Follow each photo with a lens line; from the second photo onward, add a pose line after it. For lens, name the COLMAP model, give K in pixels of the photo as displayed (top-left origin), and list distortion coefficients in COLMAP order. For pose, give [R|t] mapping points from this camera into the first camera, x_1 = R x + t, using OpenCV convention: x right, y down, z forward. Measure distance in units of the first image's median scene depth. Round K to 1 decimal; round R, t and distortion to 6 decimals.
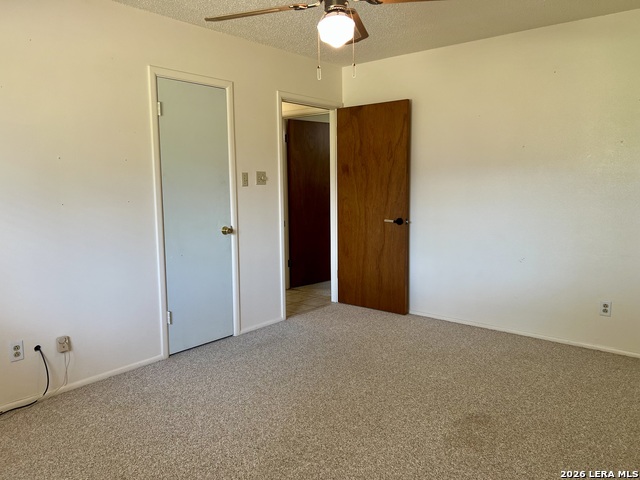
lens RADIAL K [[481.4, 0, 320.1], [0, 481.4, 241.8], [0, 0, 1]] dist [0.060172, -0.065575]
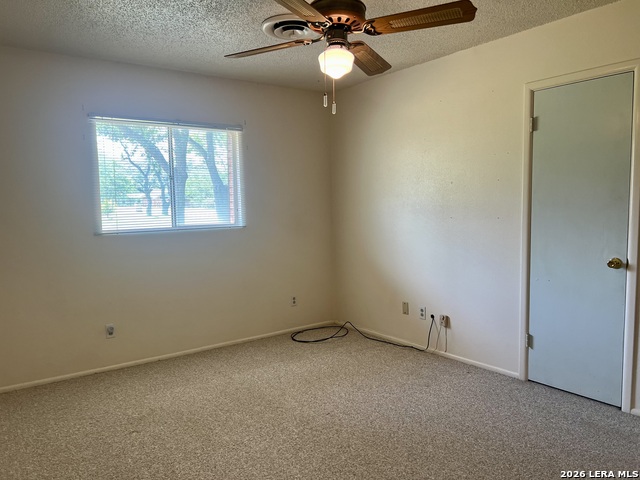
lens RADIAL K [[481.4, 0, 317.5], [0, 481.4, 239.0], [0, 0, 1]] dist [0.060172, -0.065575]
pose [[-0.236398, 0.091913, -0.967299, 0.788021], [-0.098502, 0.988120, 0.117964, -0.127880], [0.966651, 0.123167, -0.224536, 0.892031]]
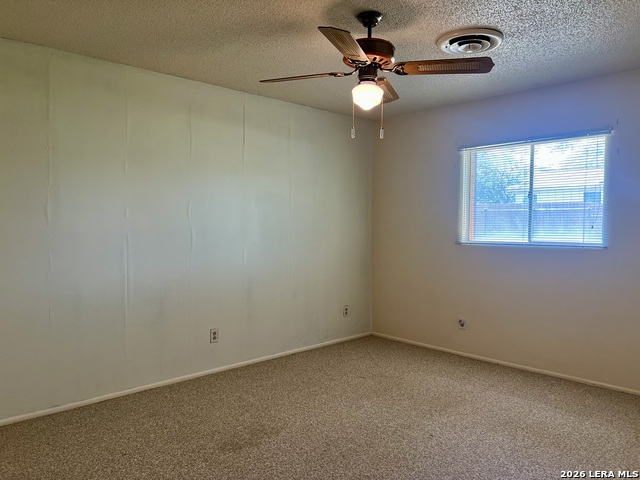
lens RADIAL K [[481.4, 0, 318.4], [0, 481.4, 240.0], [0, 0, 1]] dist [0.060172, -0.065575]
pose [[-0.994596, 0.007259, 0.103571, 0.020909], [0.023764, 0.986987, 0.159033, -0.201357], [-0.101069, 0.160634, -0.981826, 1.608706]]
